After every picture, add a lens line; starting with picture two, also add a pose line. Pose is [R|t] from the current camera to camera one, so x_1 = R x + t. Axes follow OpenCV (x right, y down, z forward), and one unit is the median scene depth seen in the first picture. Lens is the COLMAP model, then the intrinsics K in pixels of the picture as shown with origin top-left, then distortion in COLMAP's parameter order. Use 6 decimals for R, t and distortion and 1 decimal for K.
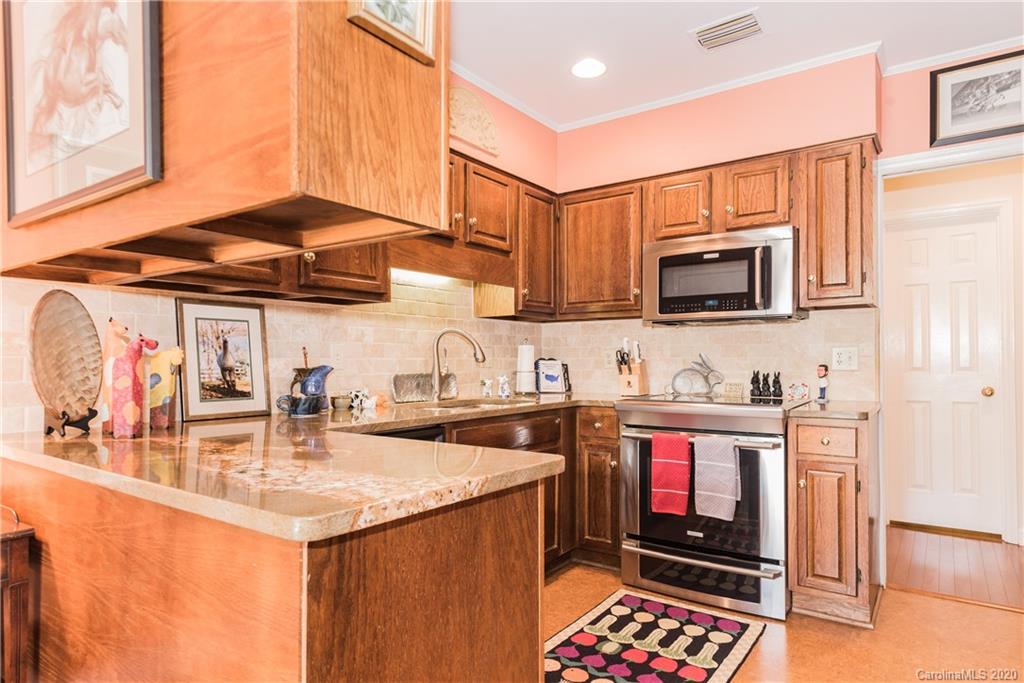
lens RADIAL K [[605.0, 0, 508.3], [0, 605.0, 361.0], [0, 0, 1]] dist [0.005972, 0.000231]
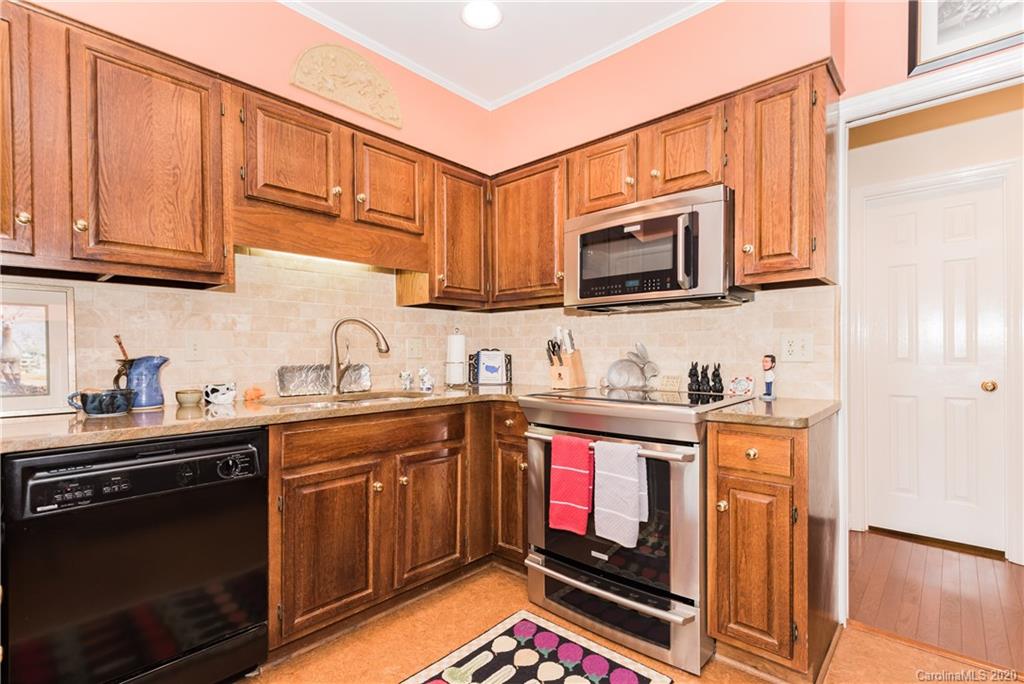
lens RADIAL K [[479.3, 0, 514.0], [0, 479.3, 359.1], [0, 0, 1]] dist [0.005518, 0.000437]
pose [[0.993354, 0.000245, -0.115097, 0.244312], [0.001243, 0.999917, 0.012856, 0.002667], [0.115091, -0.012914, 0.993271, 0.298452]]
